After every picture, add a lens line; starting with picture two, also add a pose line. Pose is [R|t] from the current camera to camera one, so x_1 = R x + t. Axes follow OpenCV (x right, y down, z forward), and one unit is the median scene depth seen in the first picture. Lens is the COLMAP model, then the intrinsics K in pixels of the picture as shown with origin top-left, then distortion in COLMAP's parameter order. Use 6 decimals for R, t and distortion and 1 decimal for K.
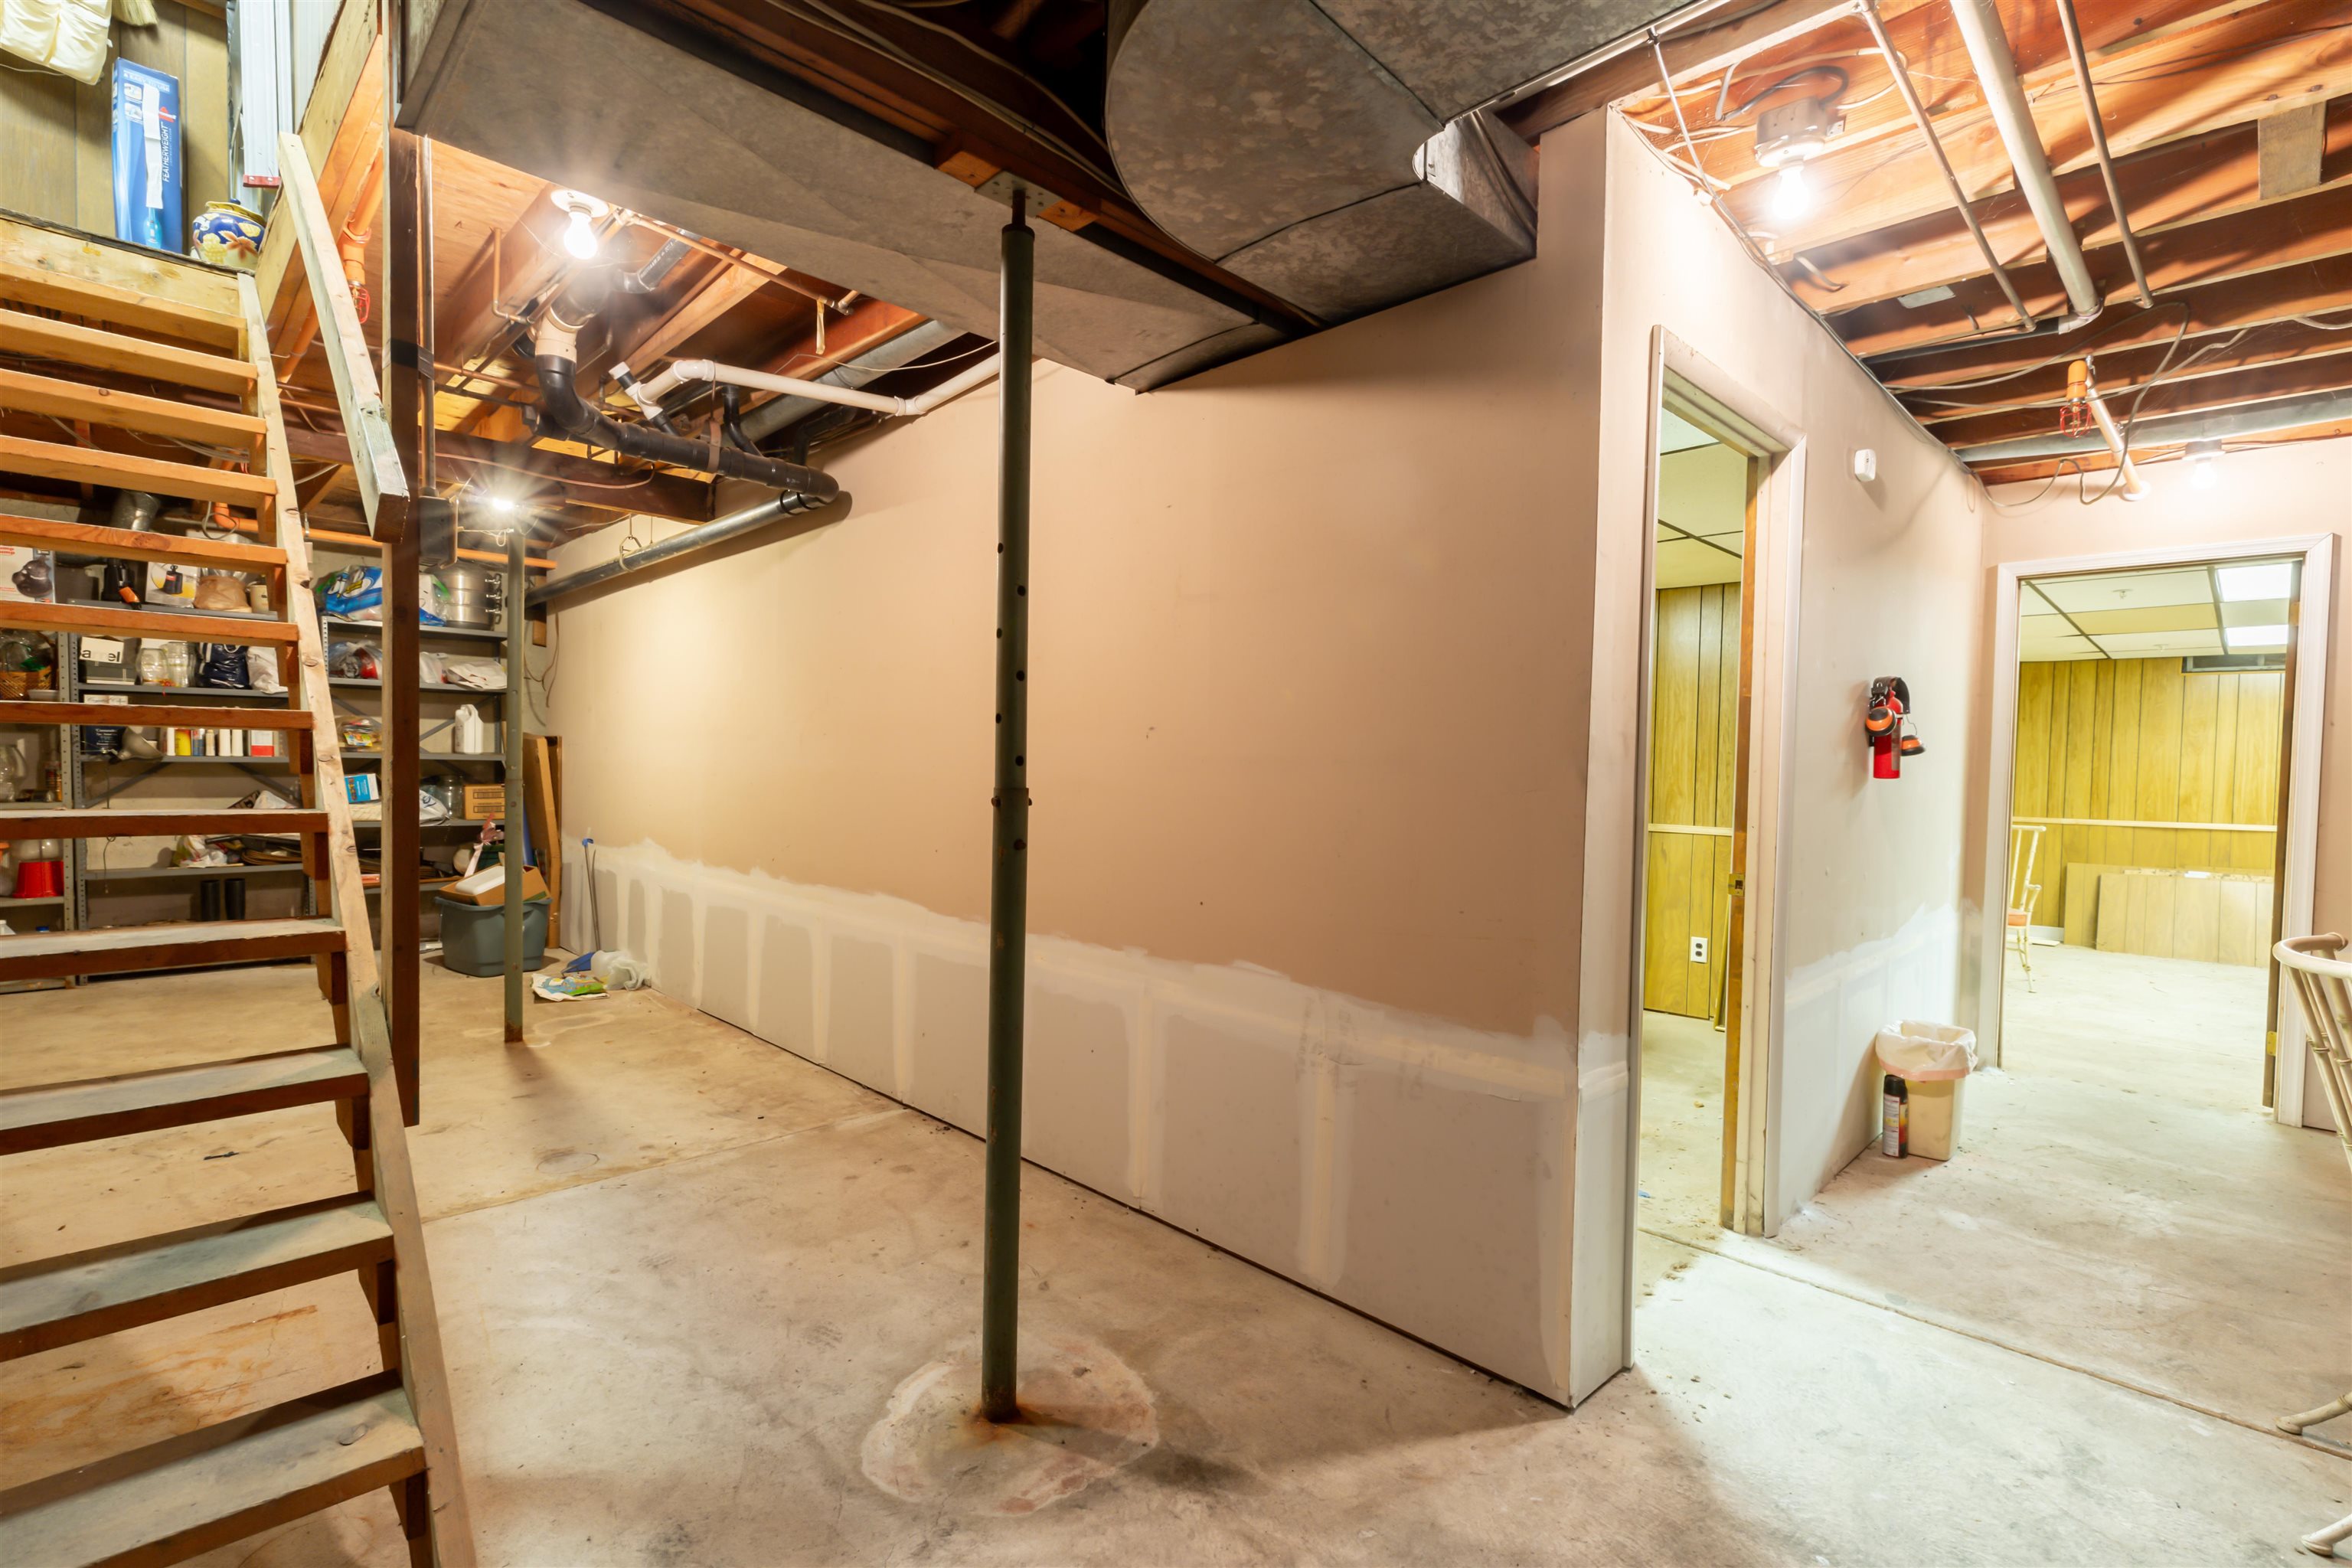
lens RADIAL K [[1059.8, 0, 1176.0], [0, 1059.8, 784.0], [0, 0, 1]] dist [0.001673, 0.000312]
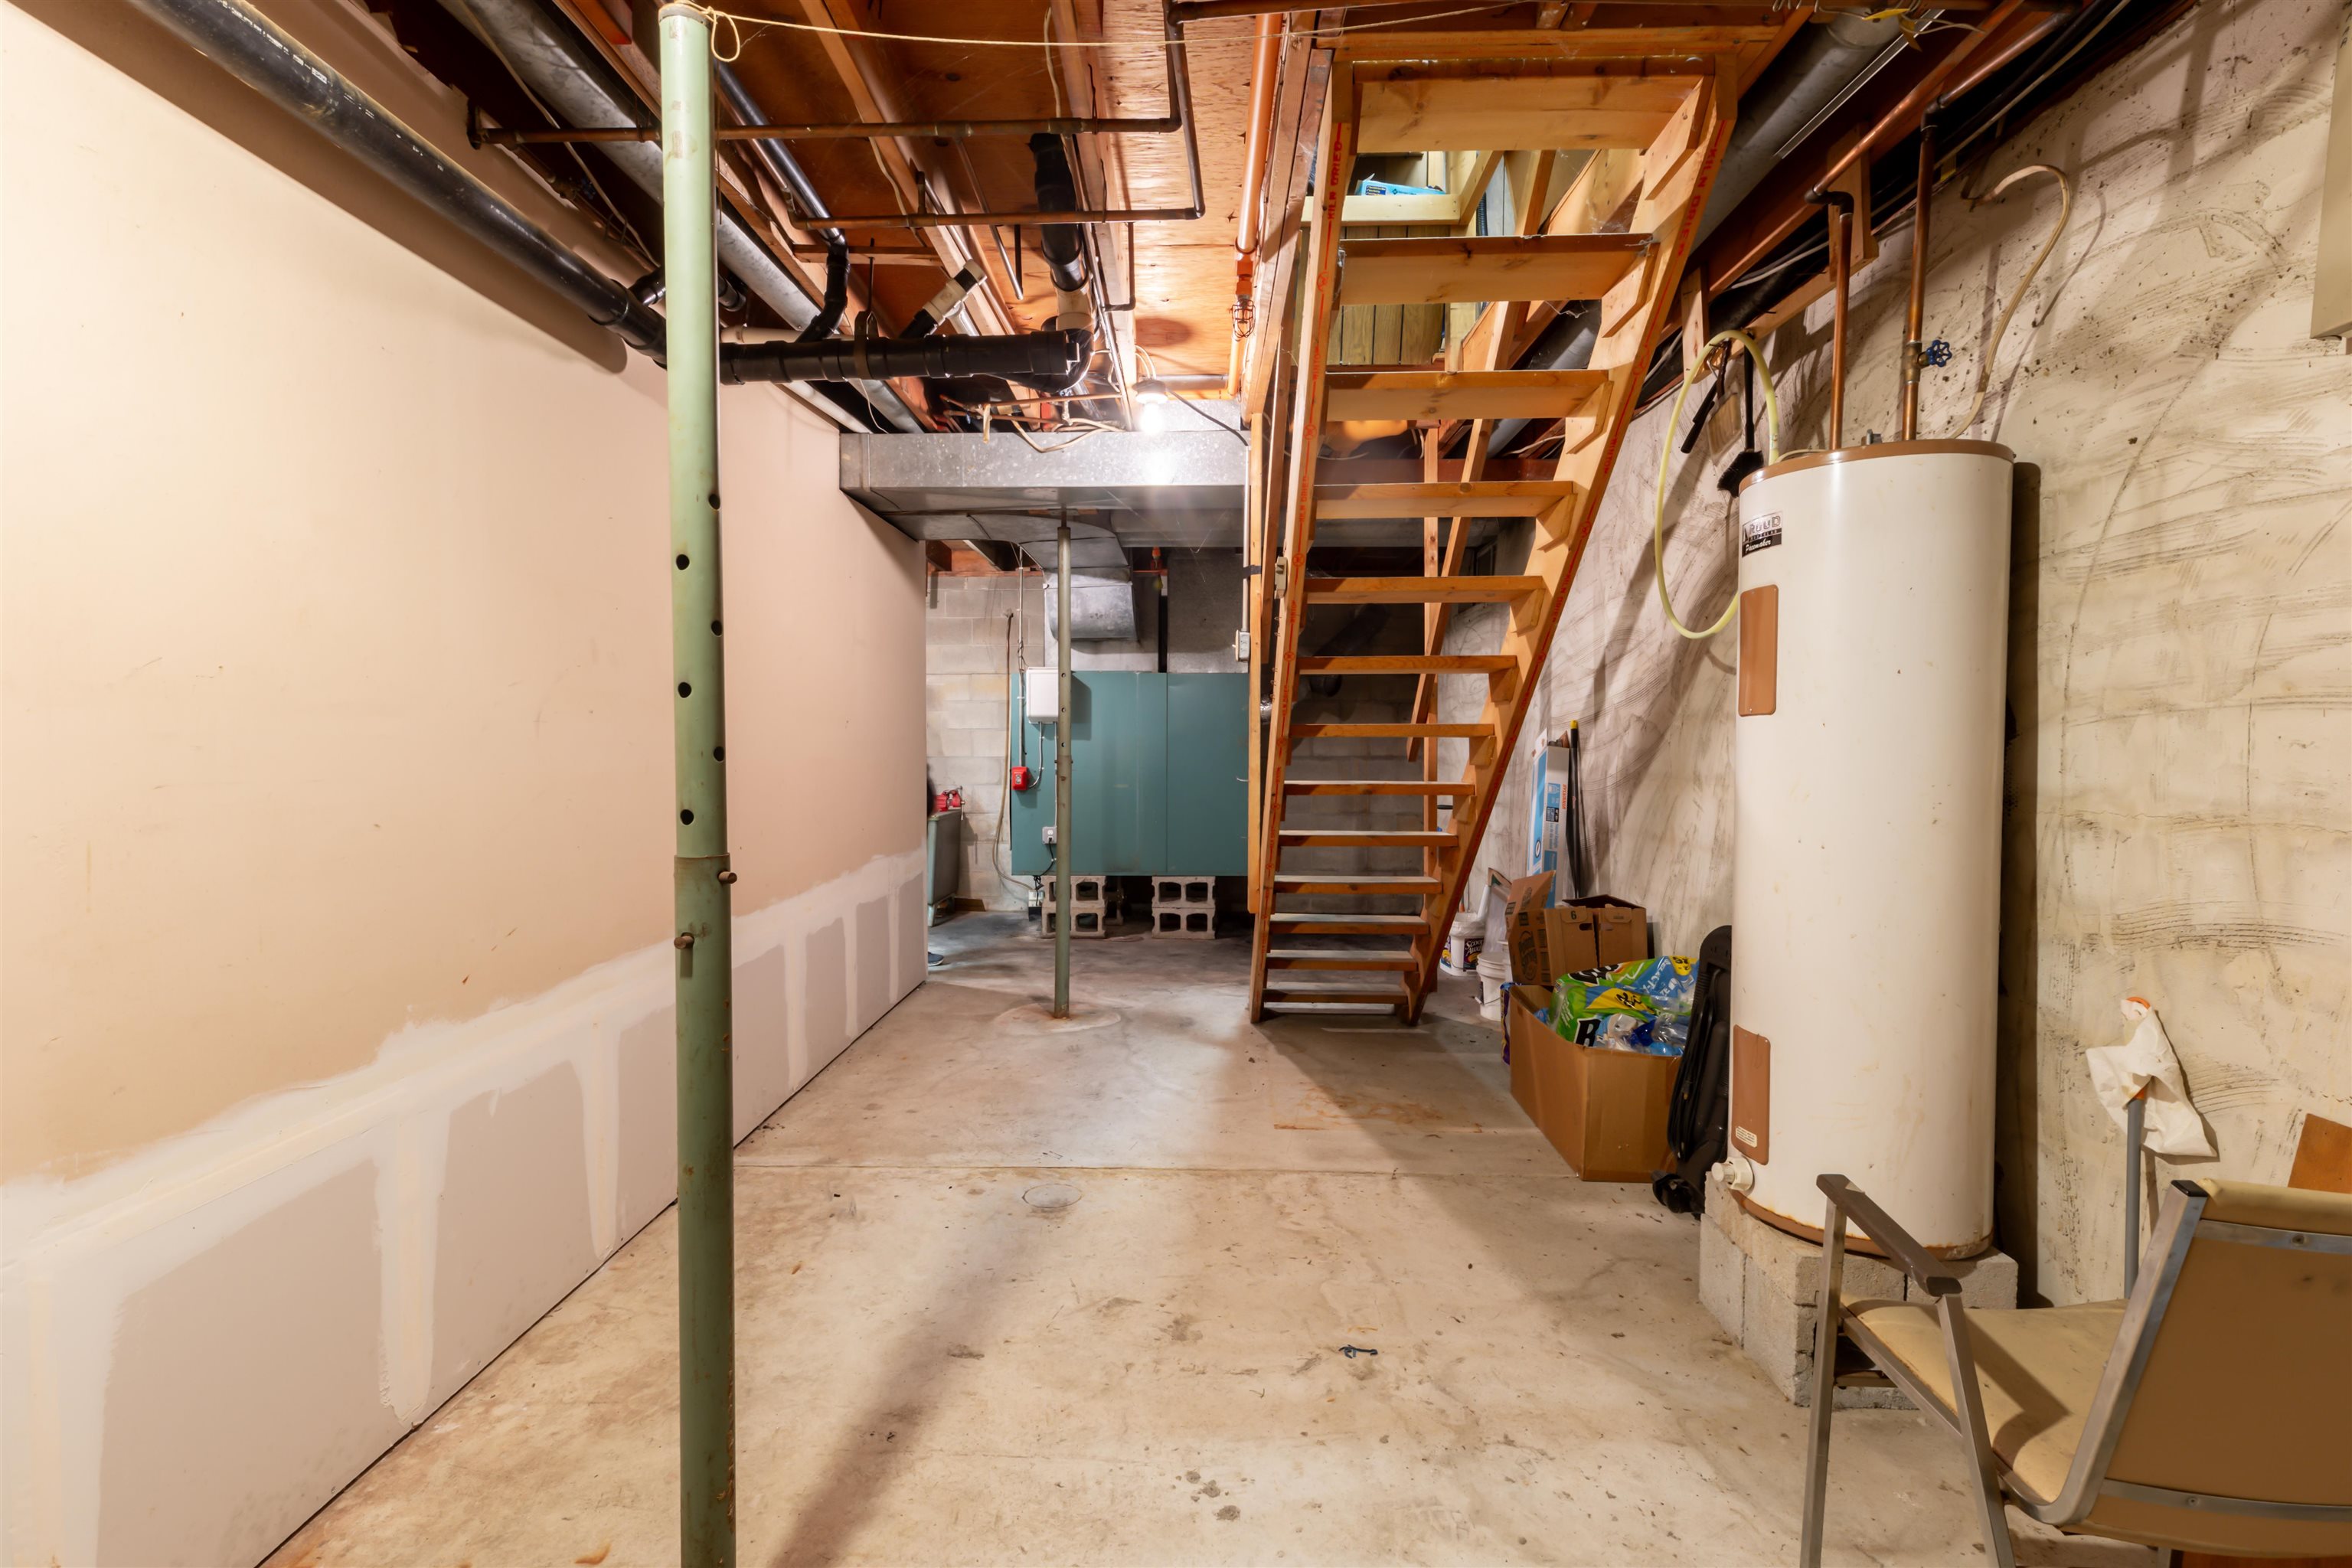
lens RADIAL K [[1026.7, 0, 1176.0], [0, 1026.7, 784.0], [0, 0, 1]] dist [-0.050859, 0.000062]
pose [[-0.687398, -0.052836, 0.724356, -1.252610], [-0.001025, 0.997420, 0.071780, -0.060931], [-0.726280, 0.048599, -0.685679, 1.493336]]
